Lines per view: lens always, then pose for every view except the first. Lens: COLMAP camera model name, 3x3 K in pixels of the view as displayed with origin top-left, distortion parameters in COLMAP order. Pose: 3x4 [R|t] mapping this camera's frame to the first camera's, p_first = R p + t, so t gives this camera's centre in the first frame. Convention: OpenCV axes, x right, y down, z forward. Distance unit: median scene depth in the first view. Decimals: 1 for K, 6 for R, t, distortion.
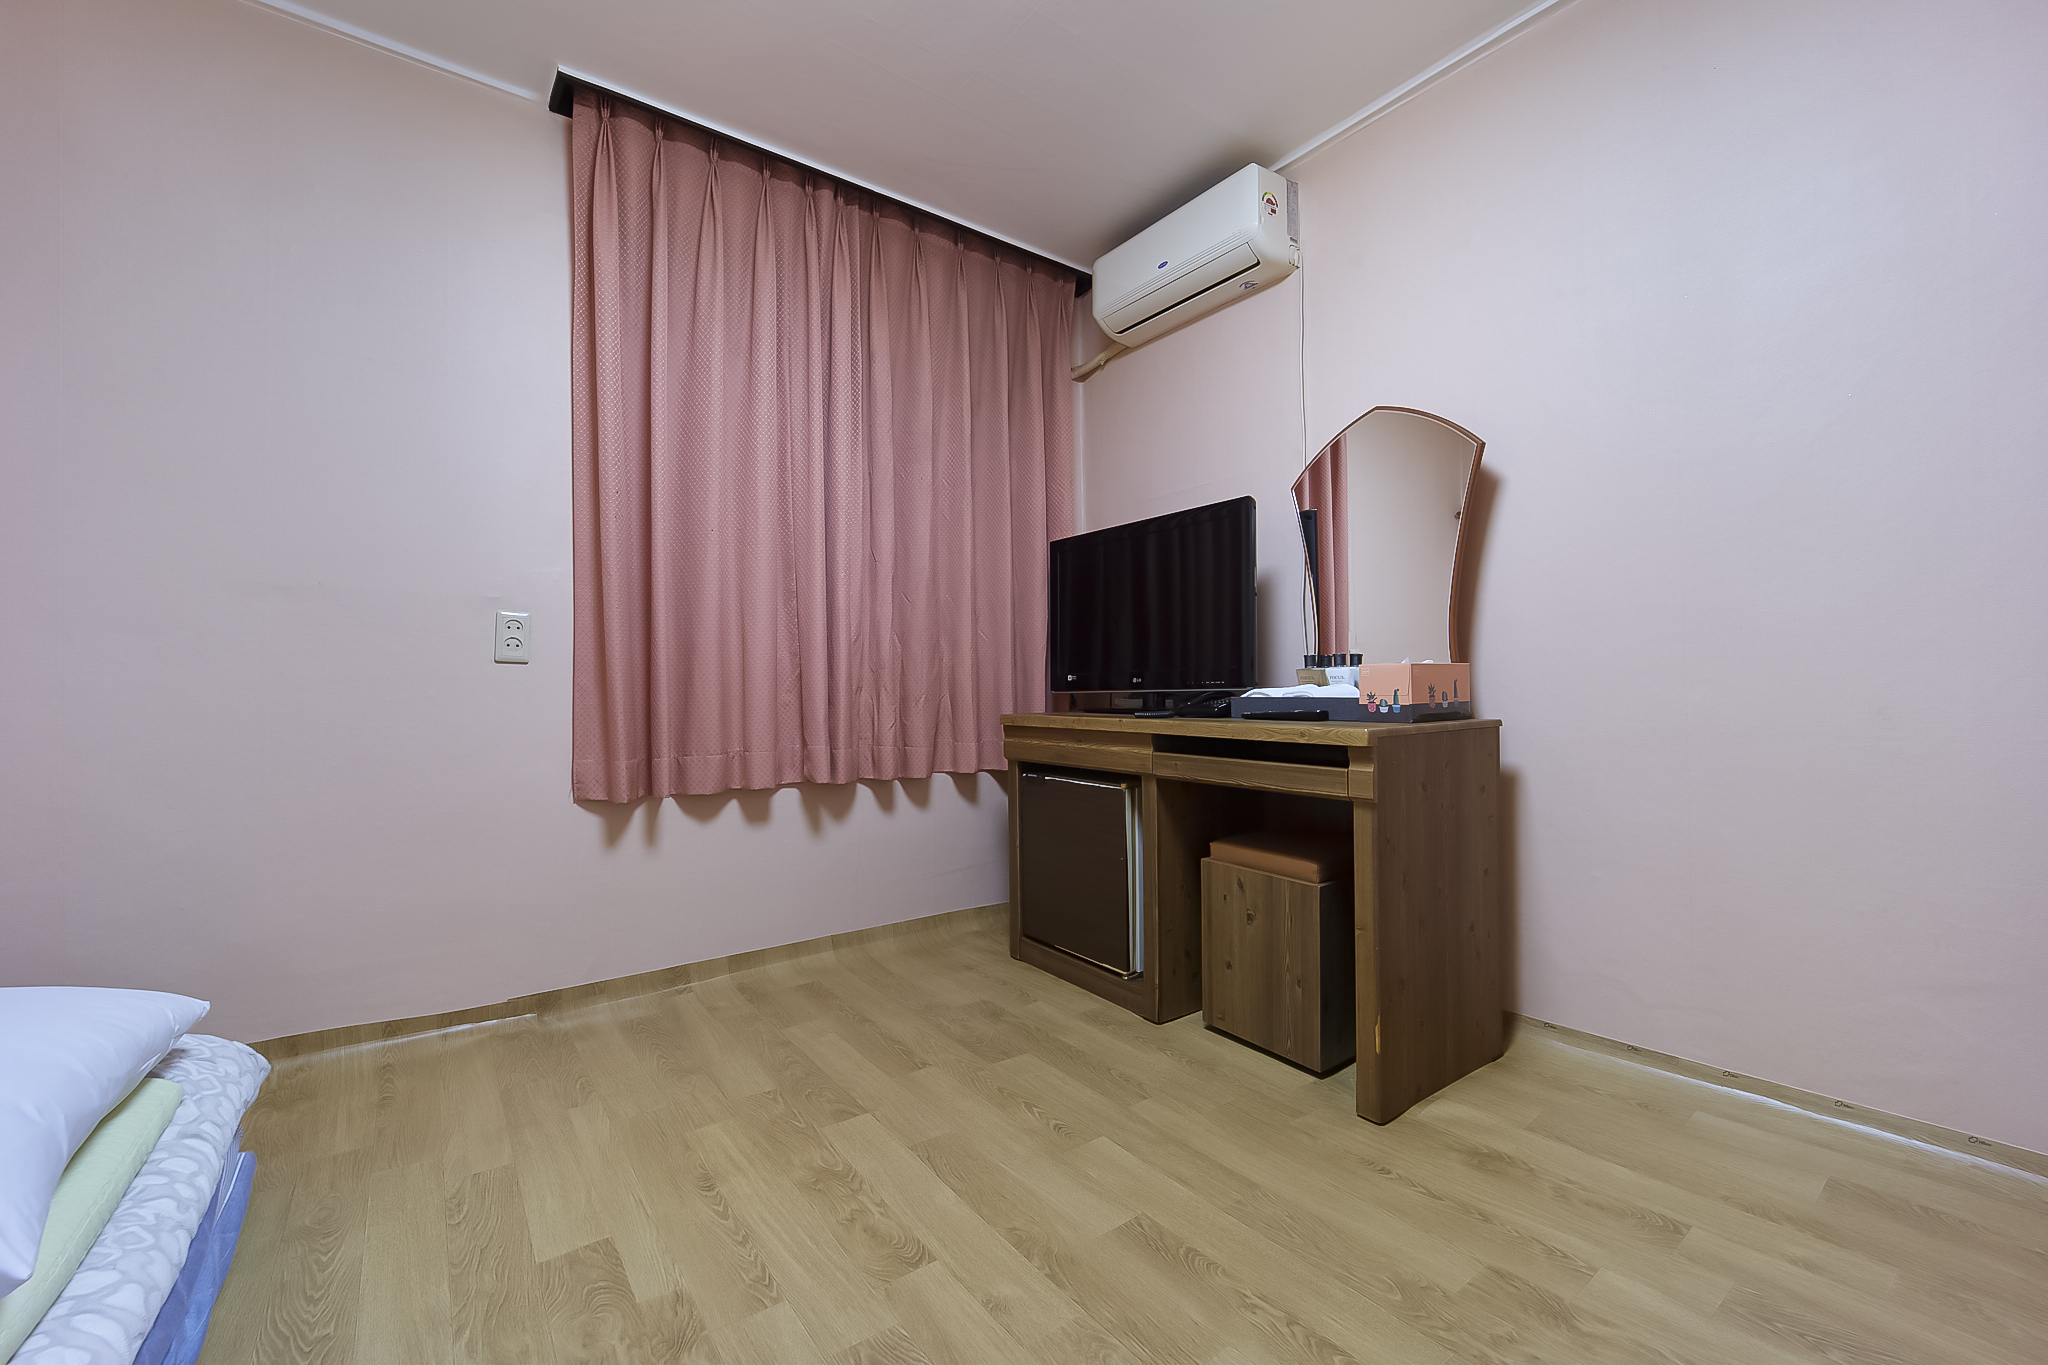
lens RADIAL K [[840.3, 0, 1023.5], [0, 840.3, 666.9], [0, 0, 1]] dist [-0.001712, -0.008208]
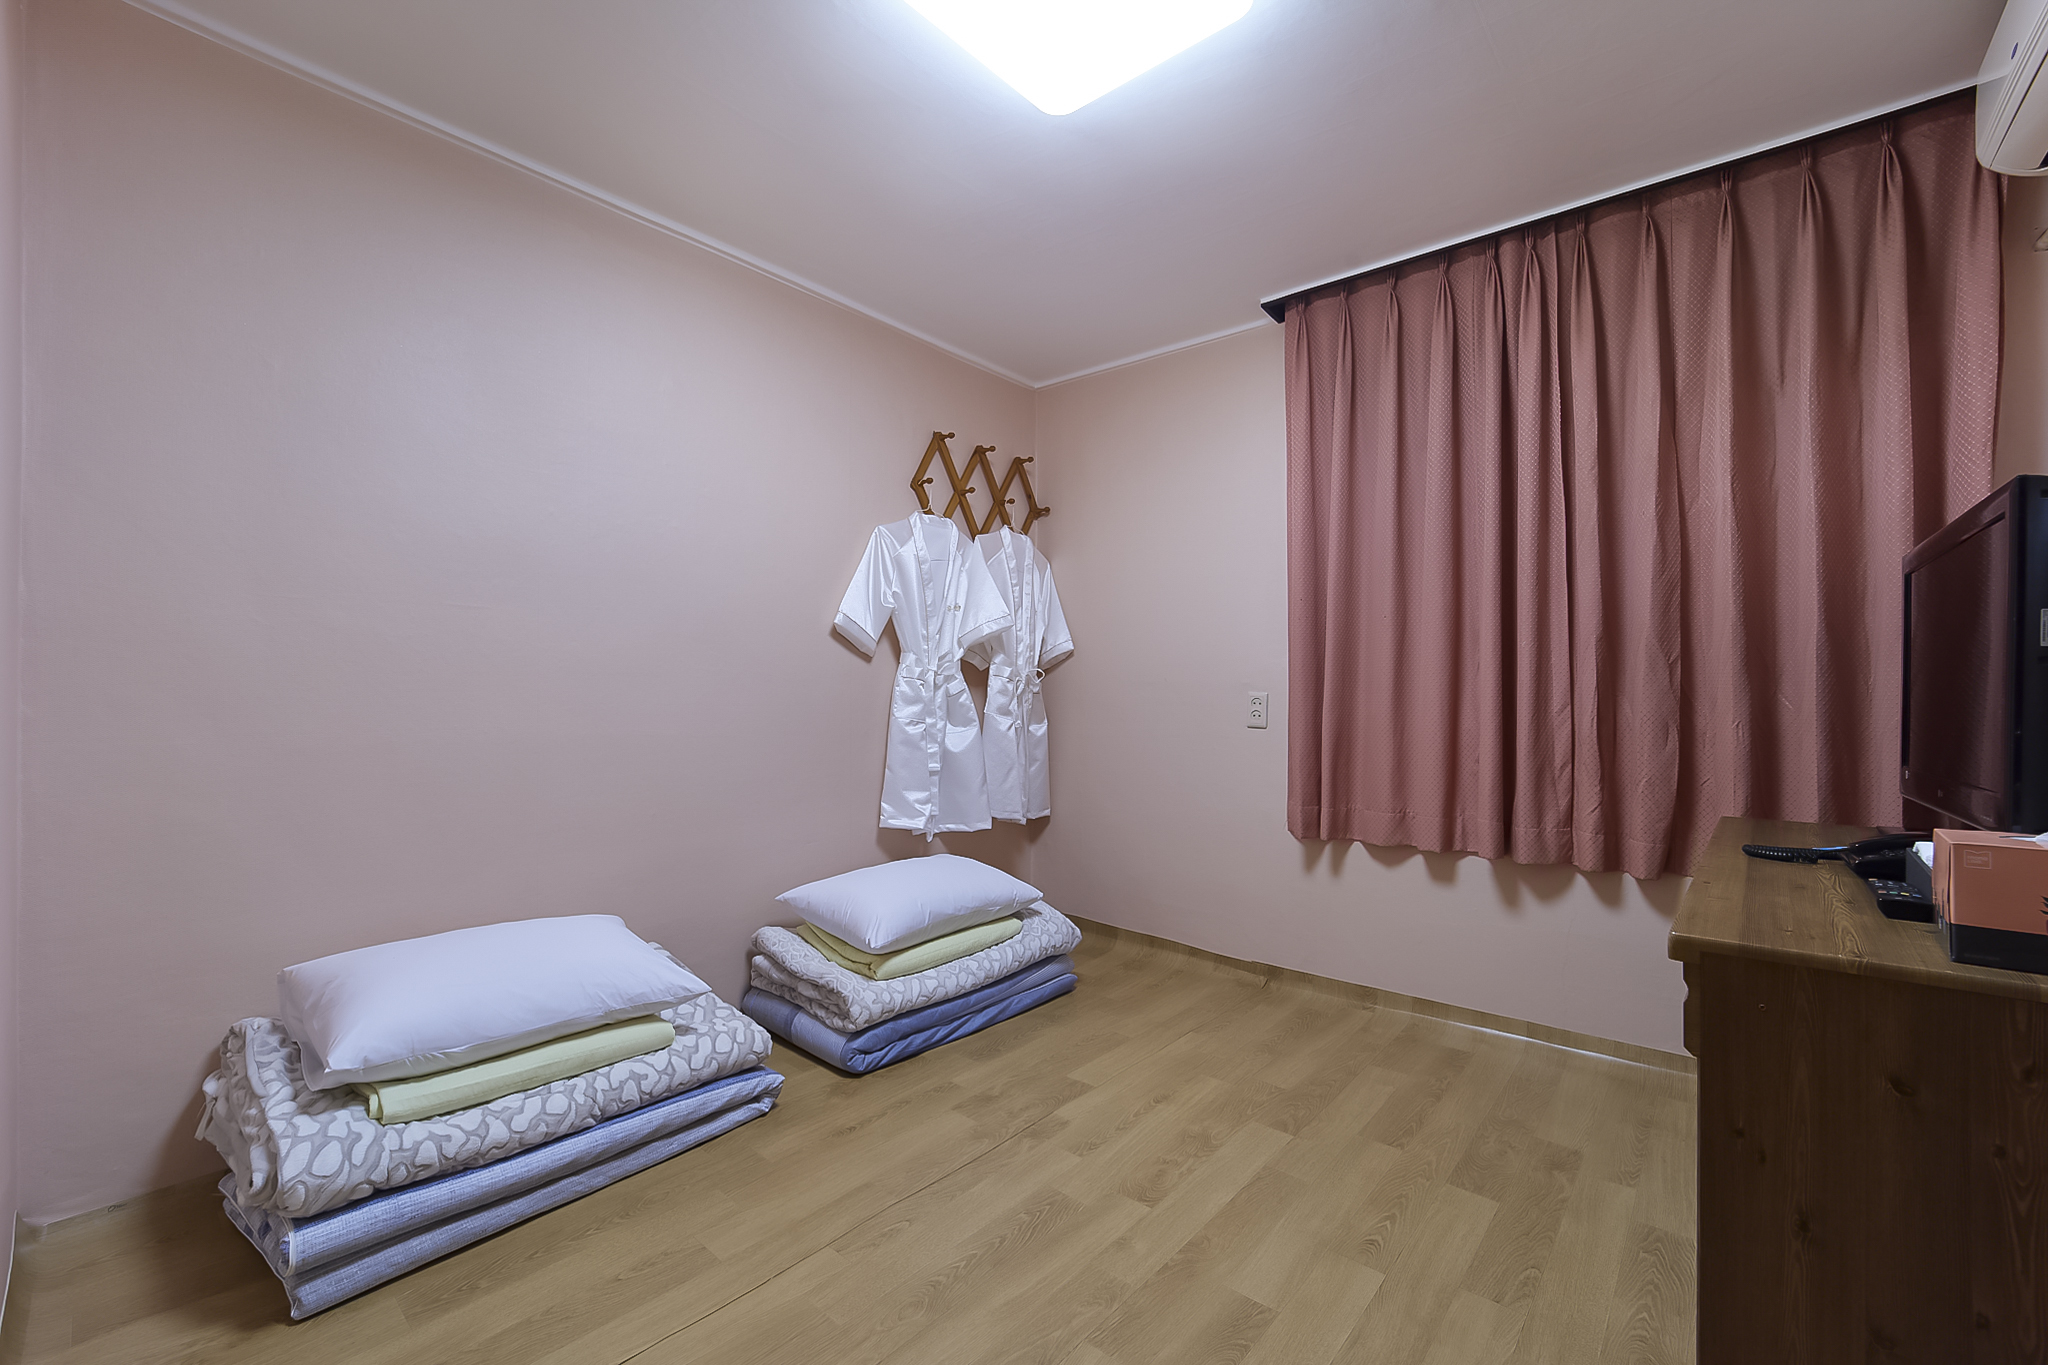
lens RADIAL K [[840.3, 0, 1023.5], [0, 840.3, 666.9], [0, 0, 1]] dist [-0.001712, -0.008208]
pose [[0.218731, -0.015250, -0.975666, 0.935020], [0.018223, 0.999767, -0.011541, -0.130904], [0.975615, -0.015255, 0.218958, 0.392246]]
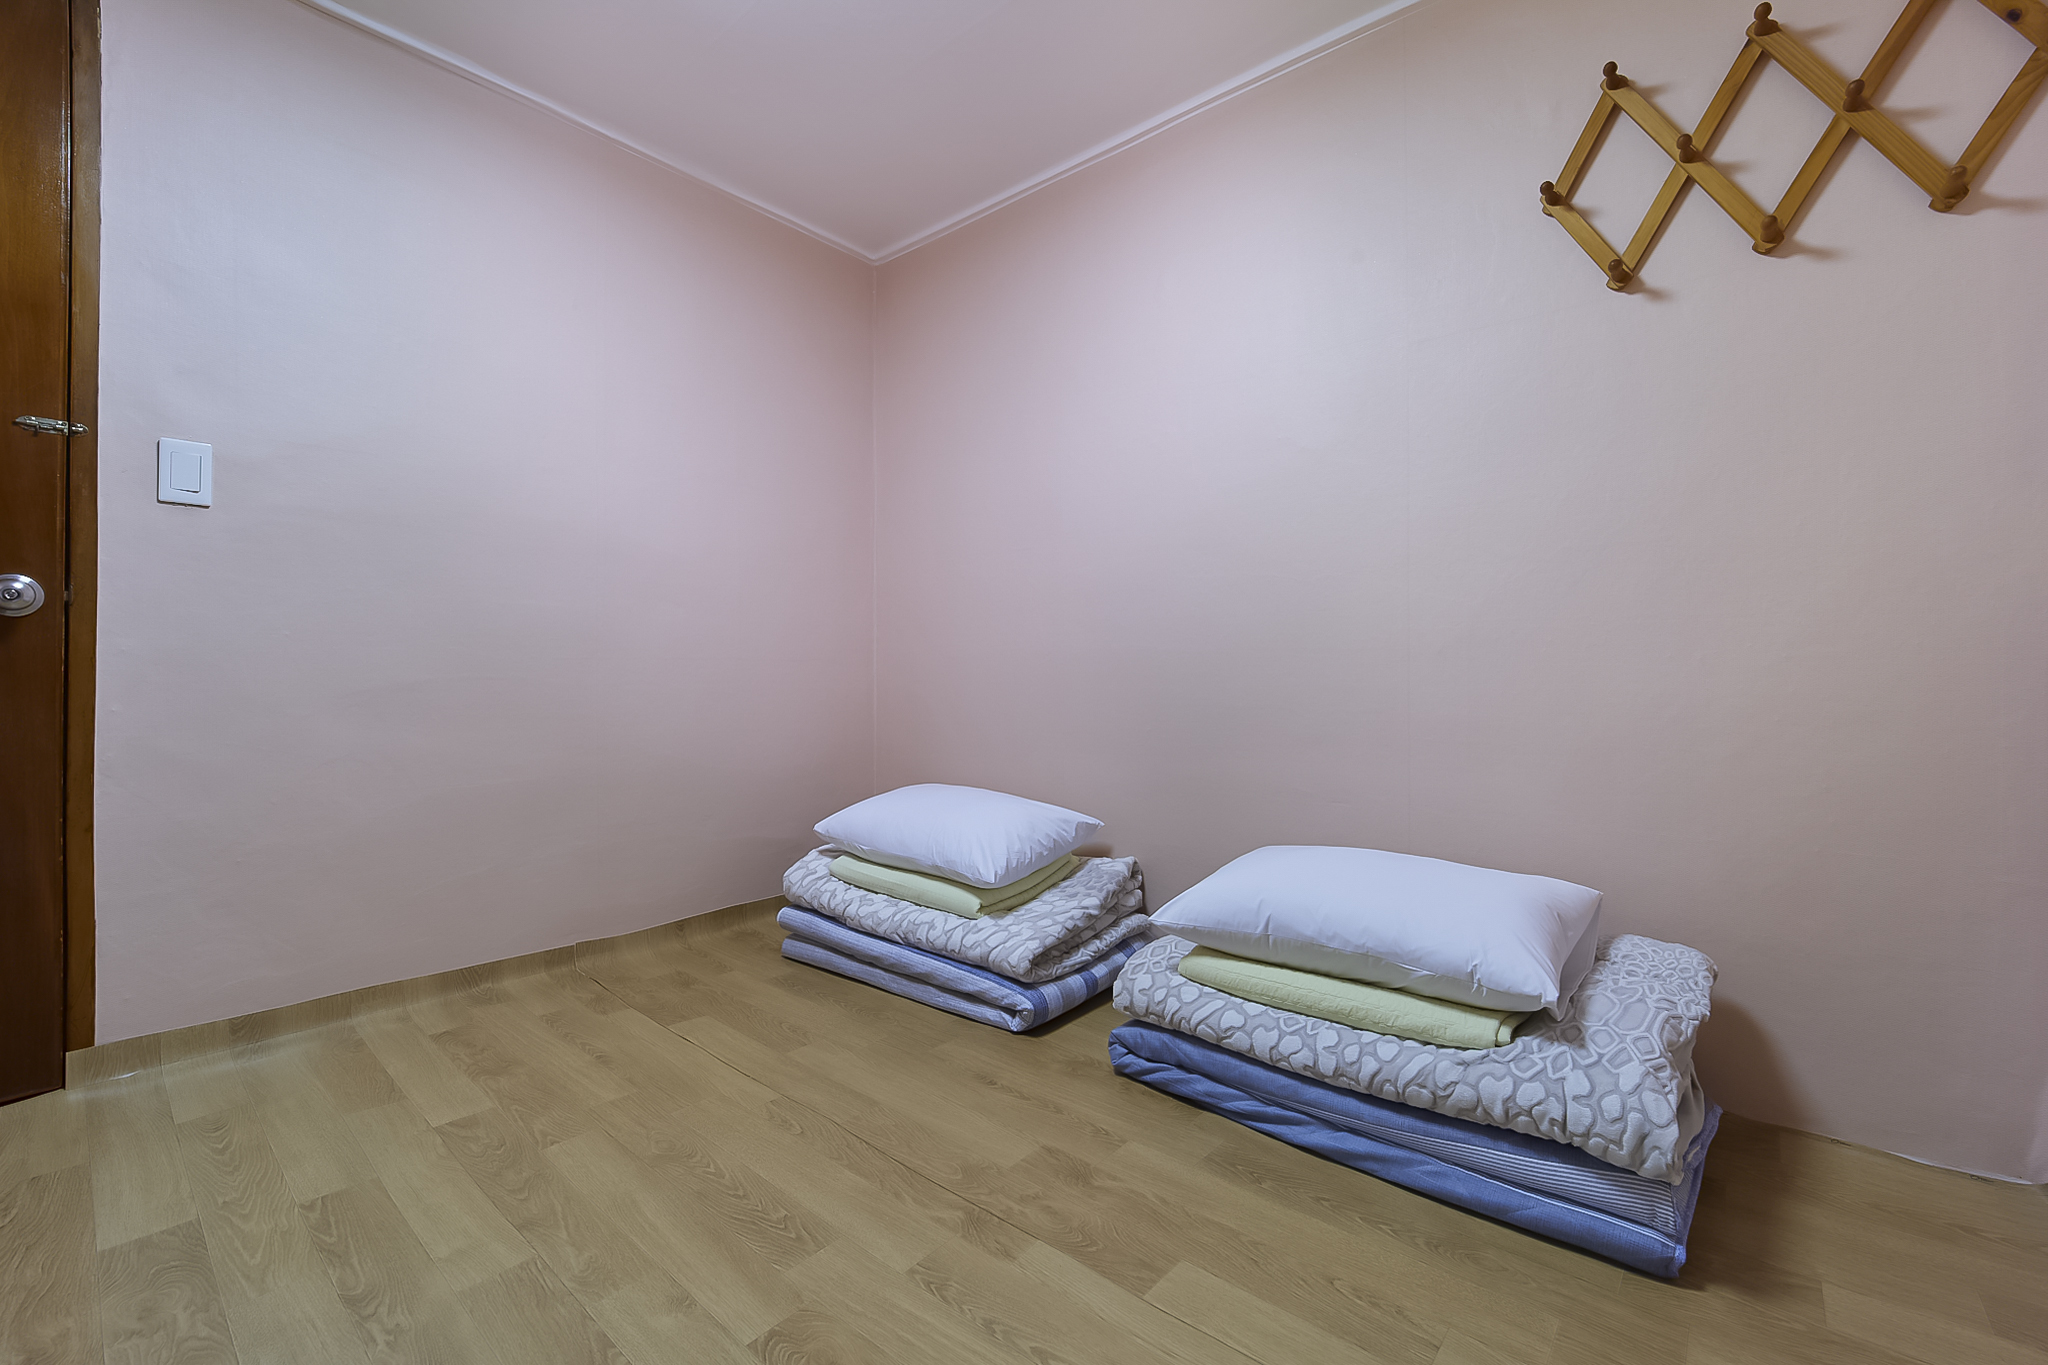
lens RADIAL K [[840.3, 0, 1023.5], [0, 840.3, 666.9], [0, 0, 1]] dist [-0.001712, -0.008208]
pose [[-0.974105, 0.000592, -0.226095, -0.143047], [0.010886, 0.998960, -0.044285, 0.054372], [0.225834, -0.045599, -0.973098, 1.474964]]
